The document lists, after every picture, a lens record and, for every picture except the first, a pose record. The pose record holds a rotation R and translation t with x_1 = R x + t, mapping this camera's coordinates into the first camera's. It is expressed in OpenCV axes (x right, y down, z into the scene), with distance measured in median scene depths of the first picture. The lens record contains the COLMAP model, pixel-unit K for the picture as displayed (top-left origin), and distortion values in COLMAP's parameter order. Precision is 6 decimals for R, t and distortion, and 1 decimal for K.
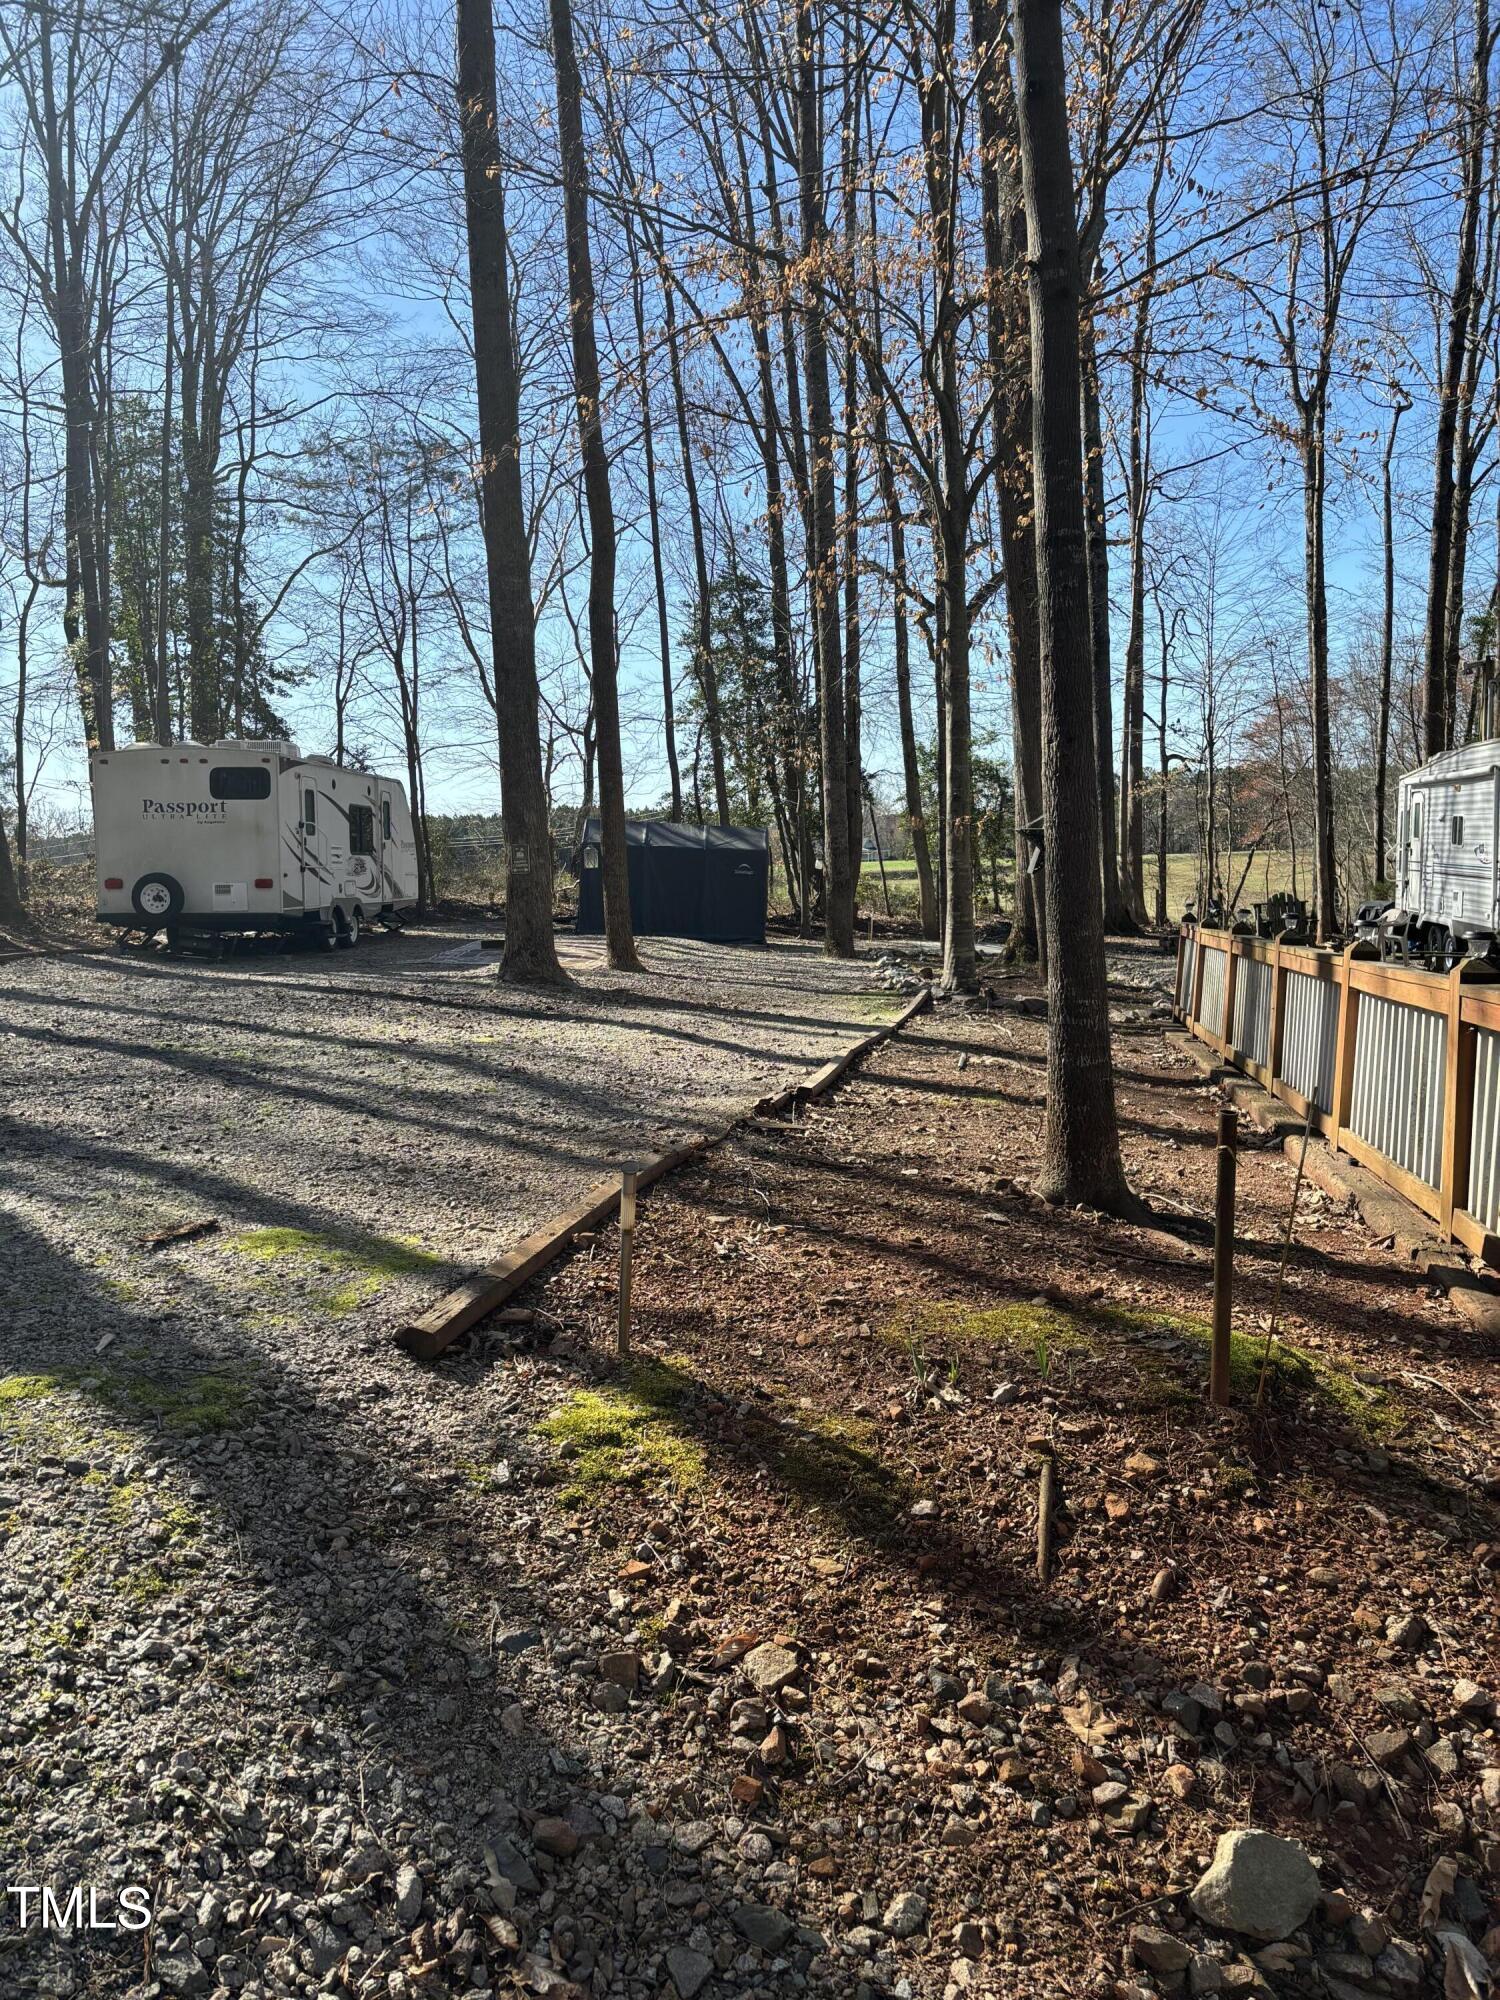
lens RADIAL K [[1515.1, 0, 719.3], [0, 1515.1, 983.3], [0, 0, 1]] dist [0.055986, -0.051511]
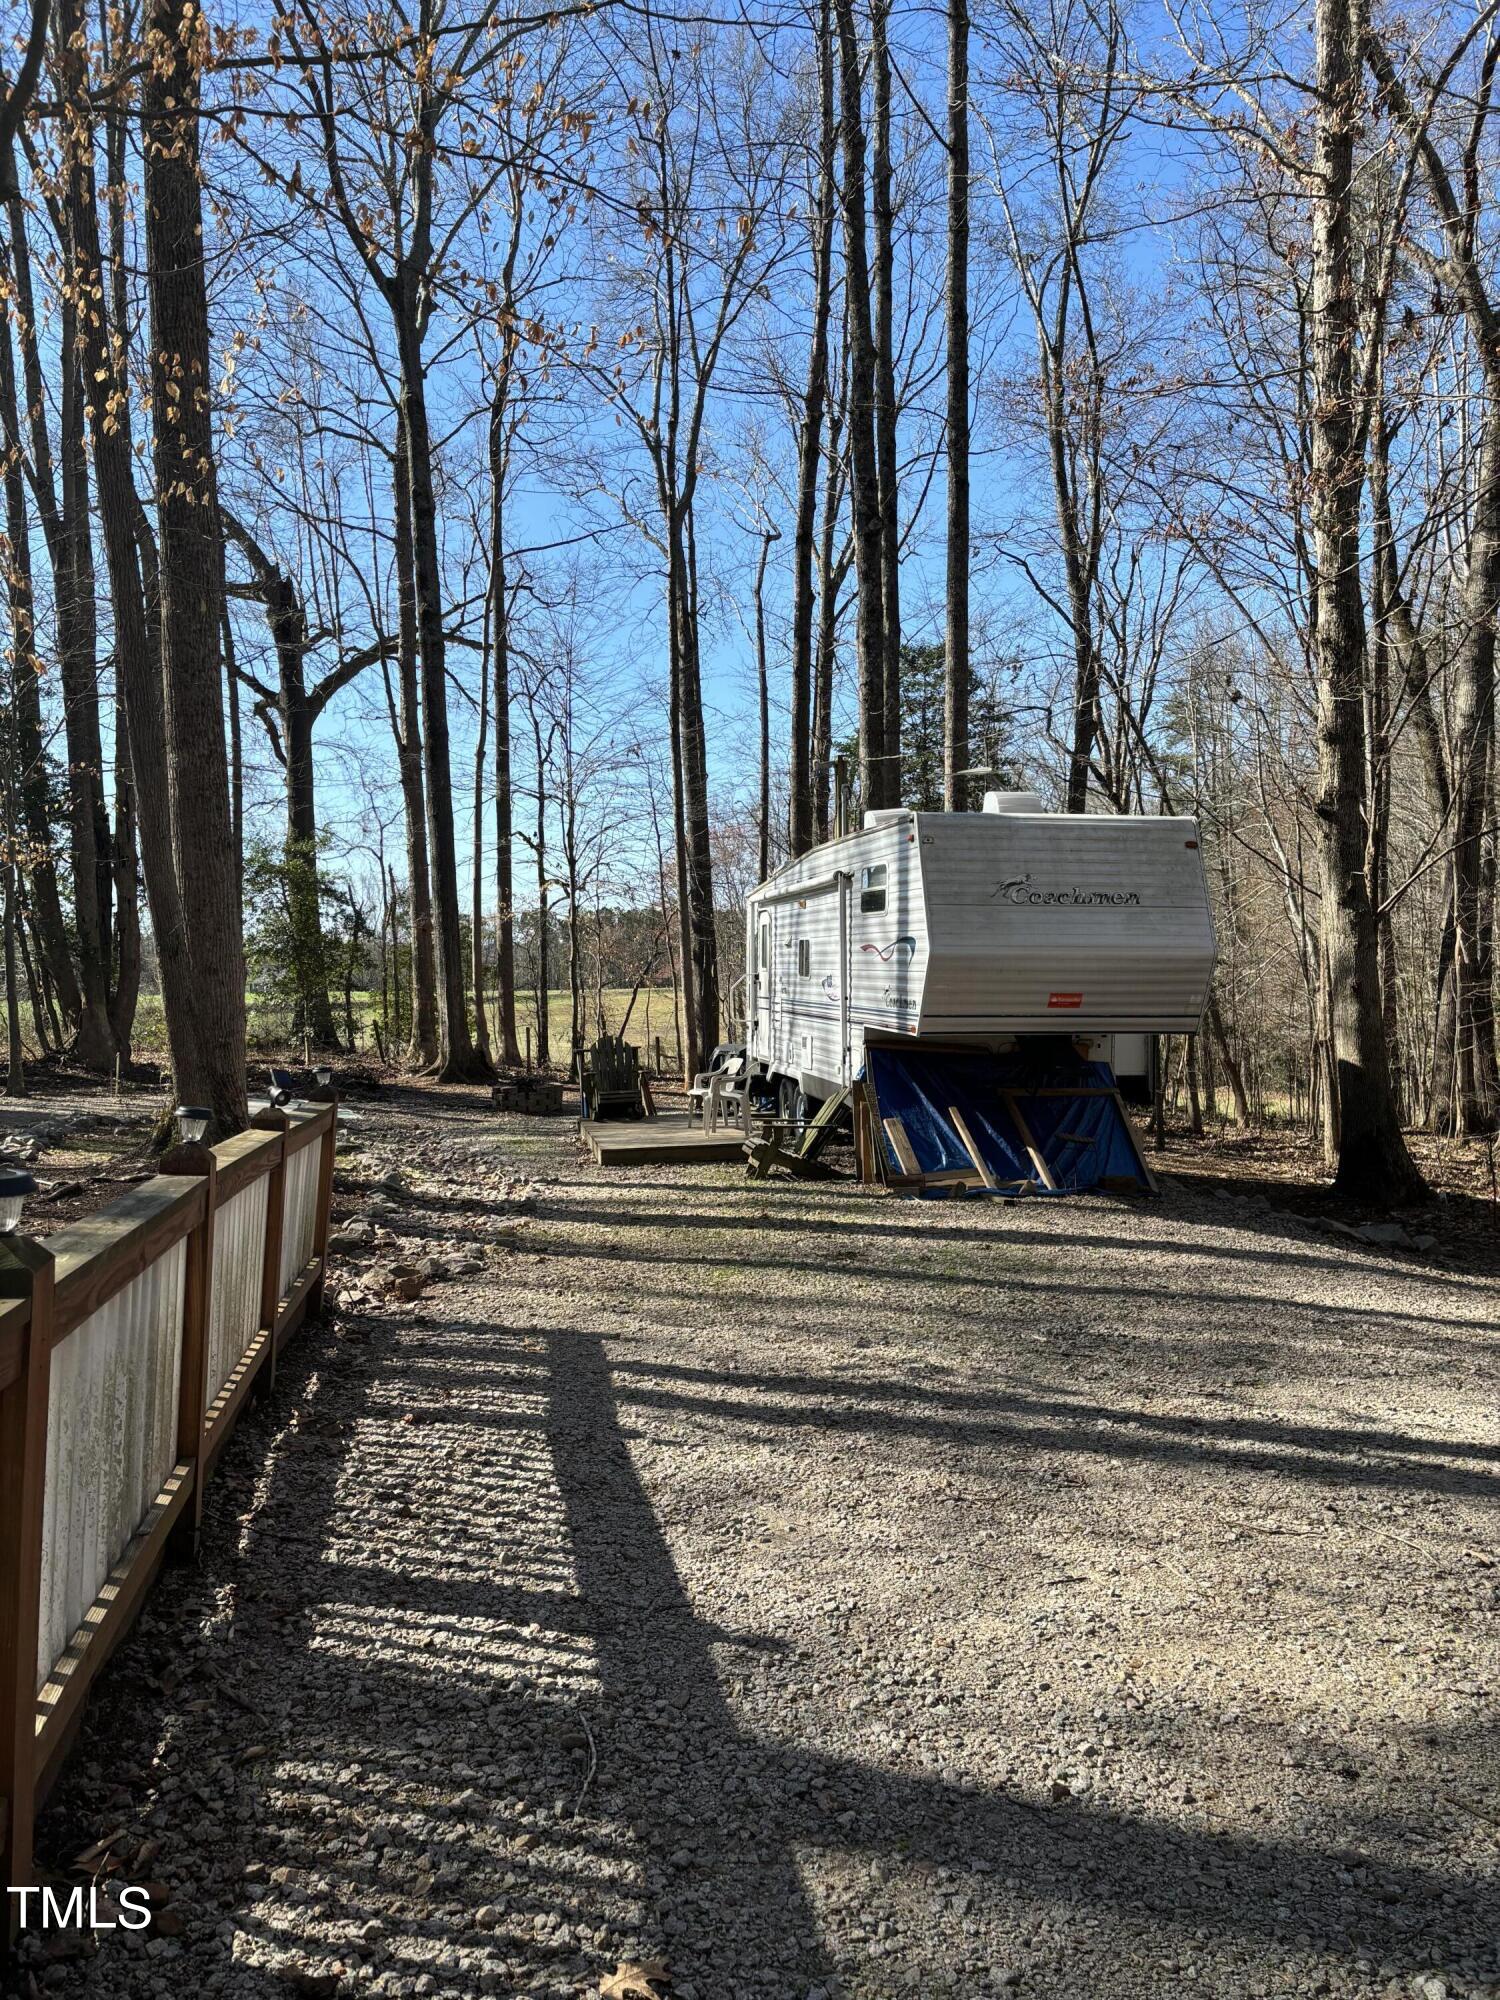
lens RADIAL K [[1515.1, 0, 743.1], [0, 1515.1, 998.0], [0, 0, 1]] dist [0.055986, -0.051511]
pose [[0.930688, 0.008246, 0.365721, 0.095849], [0.021386, 0.996809, -0.076899, -0.011468], [-0.365189, 0.079391, 0.927542, 0.165819]]
